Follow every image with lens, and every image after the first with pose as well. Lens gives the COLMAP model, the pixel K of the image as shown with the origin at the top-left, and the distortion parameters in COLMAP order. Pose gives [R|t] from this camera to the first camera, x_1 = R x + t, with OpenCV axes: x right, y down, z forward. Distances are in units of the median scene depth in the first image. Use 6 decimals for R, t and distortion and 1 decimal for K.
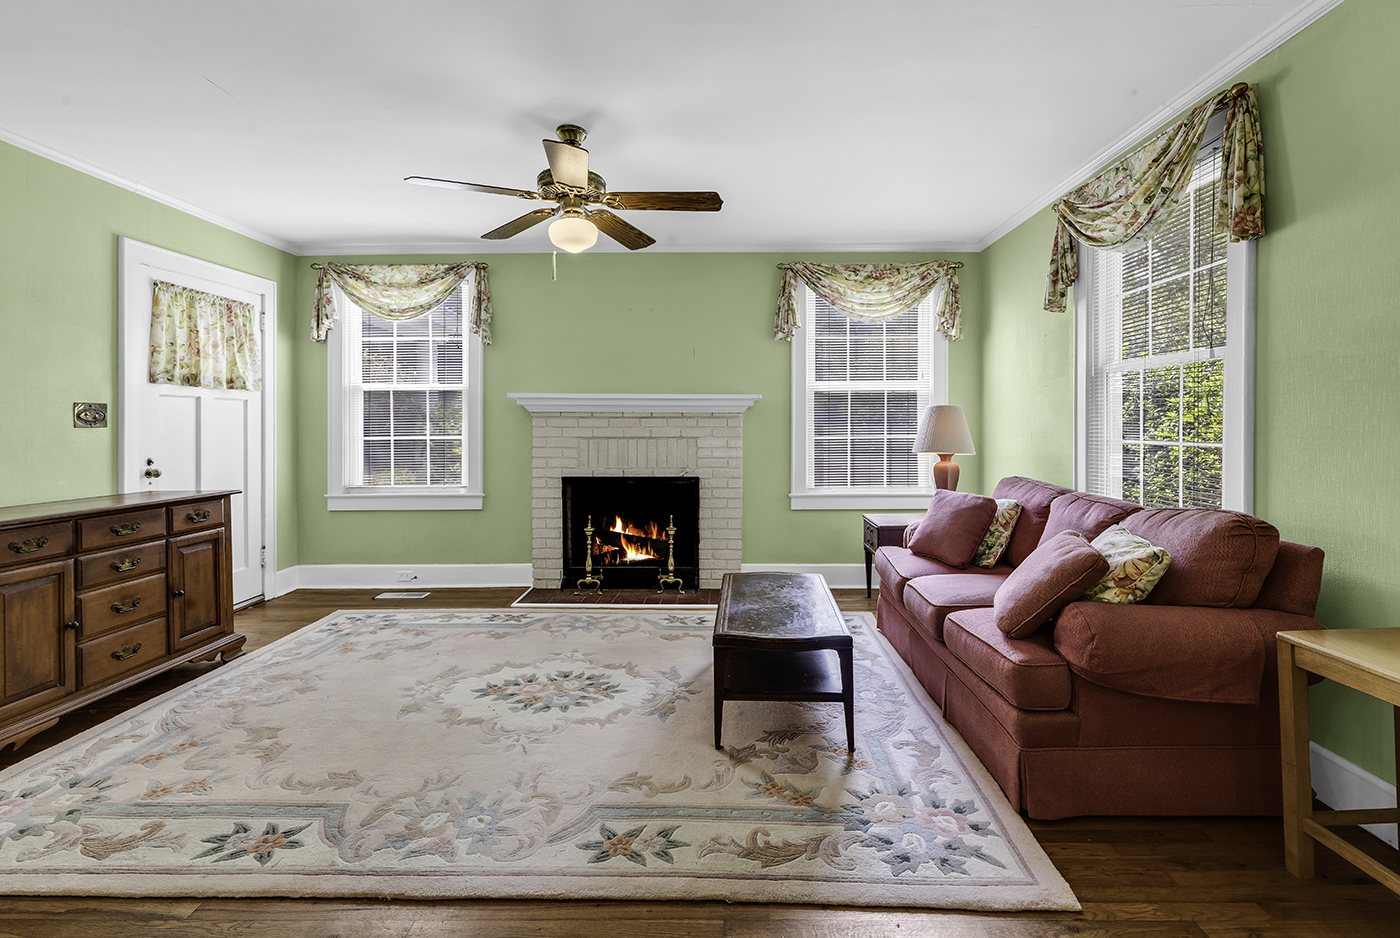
lens RADIAL K [[609.8, 0, 702.2], [0, 609.8, 427.1], [0, 0, 1]] dist [0.000071, -0.000110]
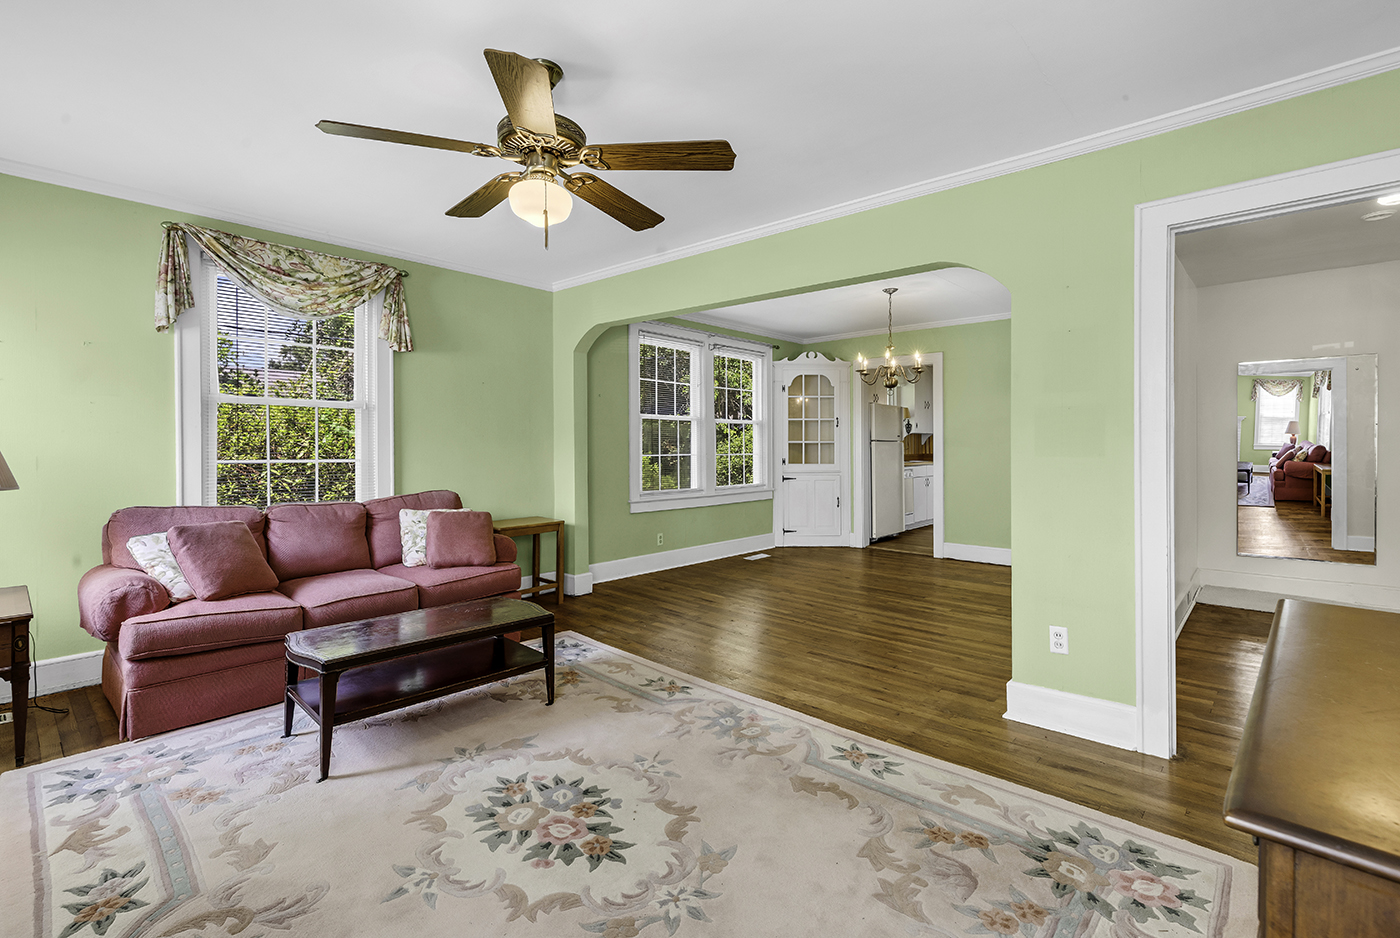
lens RADIAL K [[641.1, 0, 701.5], [0, 641.1, 448.0], [0, 0, 1]] dist [-0.000092, -0.000070]
pose [[-0.746357, -0.001195, 0.665545, -0.925775], [0.004118, 0.999971, 0.006414, -0.010328], [-0.665533, 0.007528, -0.746330, 1.508022]]
